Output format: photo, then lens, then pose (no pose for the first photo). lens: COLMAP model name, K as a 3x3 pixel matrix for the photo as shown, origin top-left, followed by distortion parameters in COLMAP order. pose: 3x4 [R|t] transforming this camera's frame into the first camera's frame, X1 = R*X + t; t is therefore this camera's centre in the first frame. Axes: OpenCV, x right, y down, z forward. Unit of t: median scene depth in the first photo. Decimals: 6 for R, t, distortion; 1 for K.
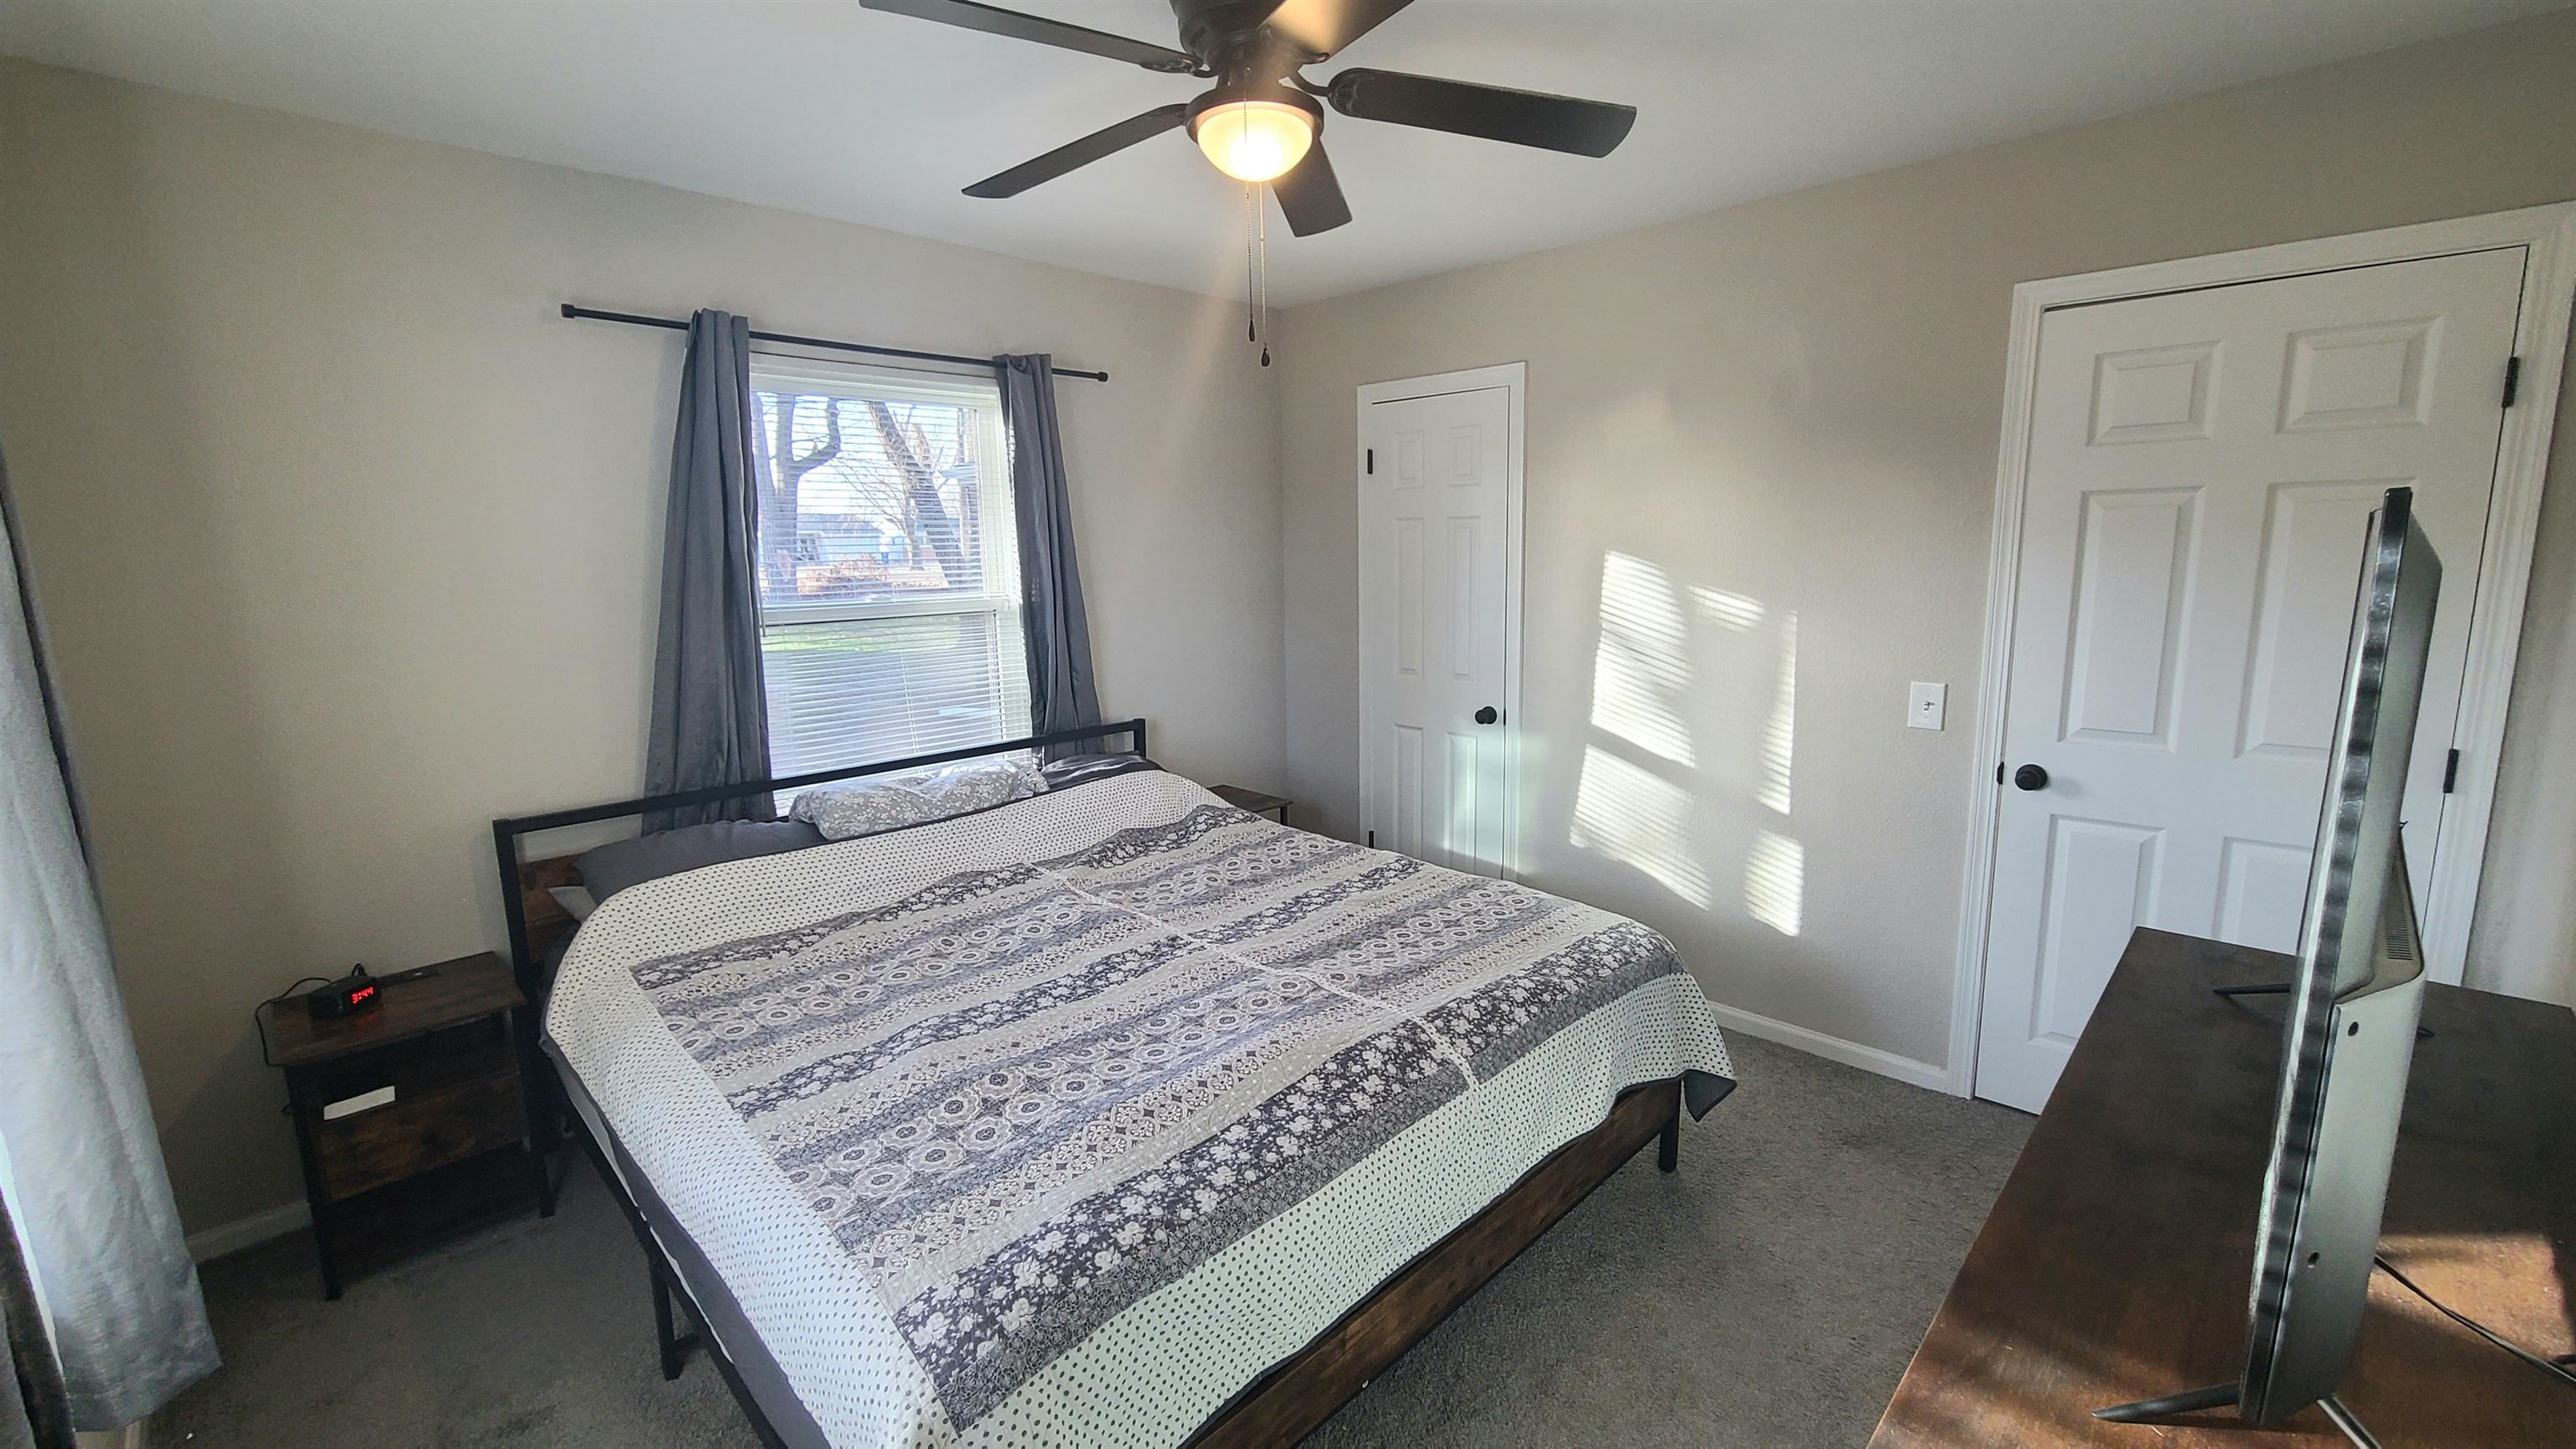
lens RADIAL K [[1054.0, 0, 1288.0], [0, 1054.0, 724.5], [0, 0, 1]] dist [-0.001942, -0.000277]
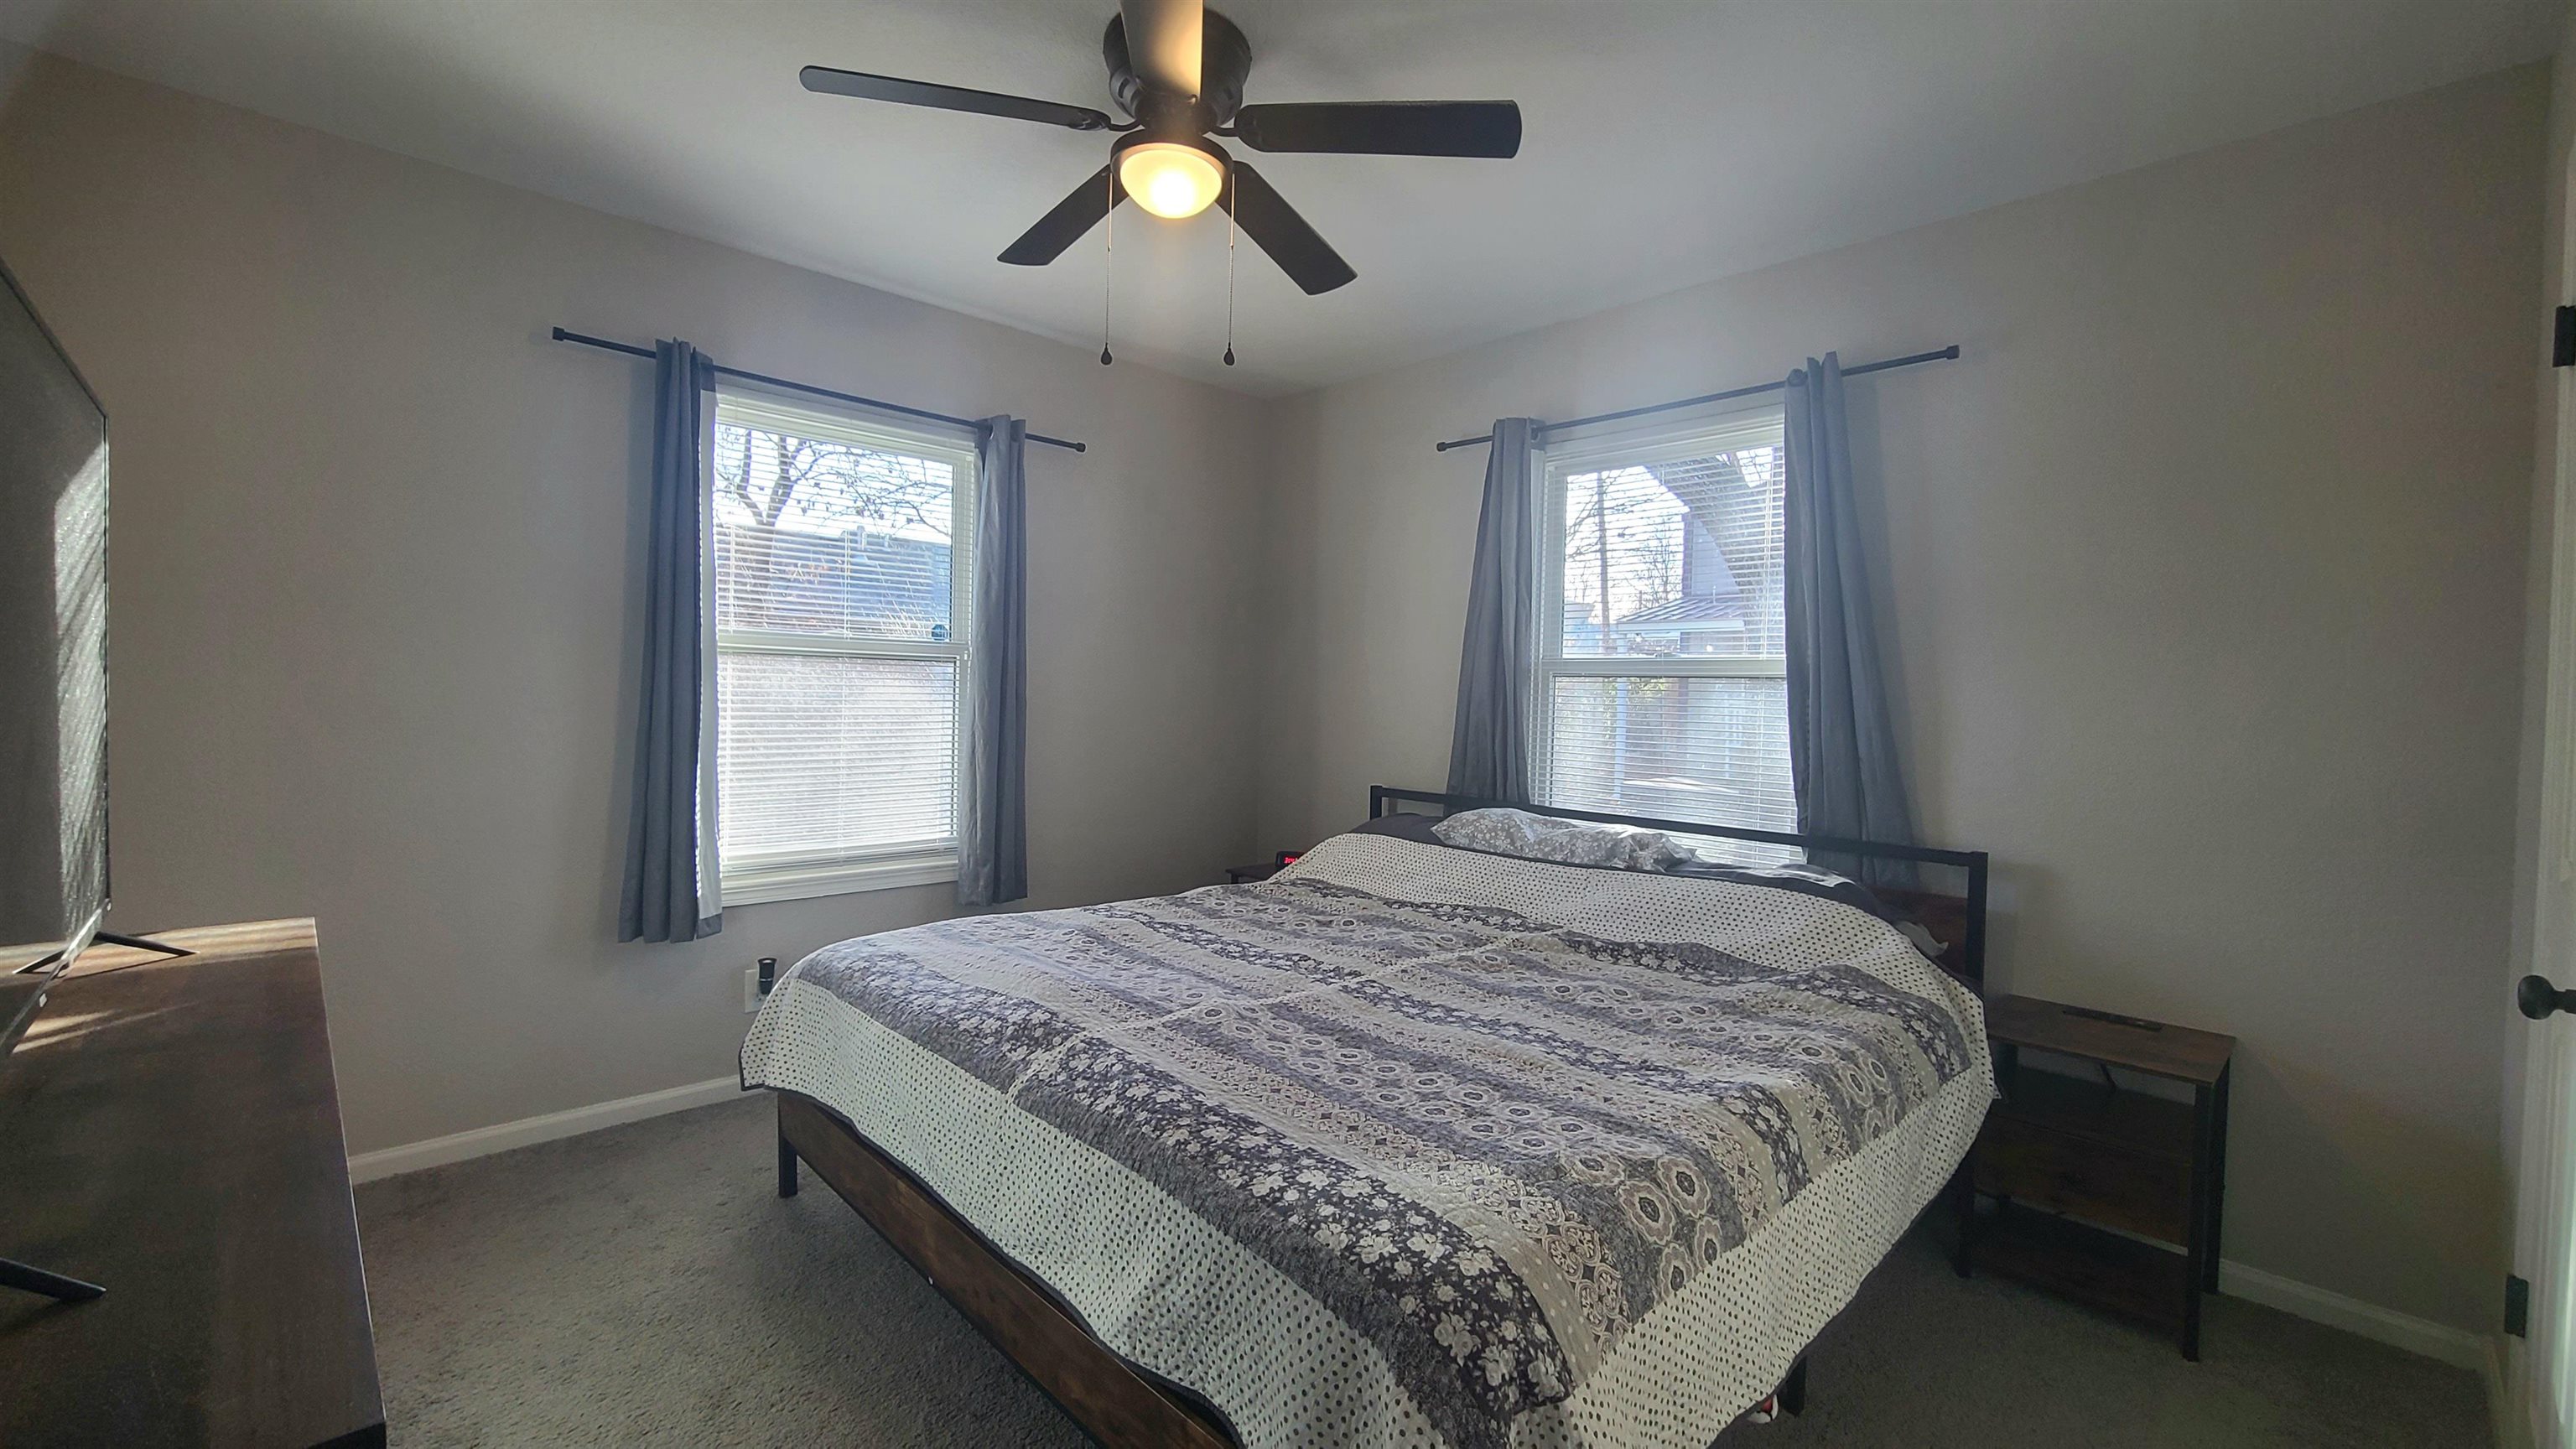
lens RADIAL K [[1054.0, 0, 1288.0], [0, 1054.0, 724.5], [0, 0, 1]] dist [-0.001942, -0.000277]
pose [[-0.027721, 0.042570, -0.998709, 0.917905], [-0.198430, 0.978976, 0.047236, -0.050717], [0.979723, 0.199483, -0.018691, 1.033373]]
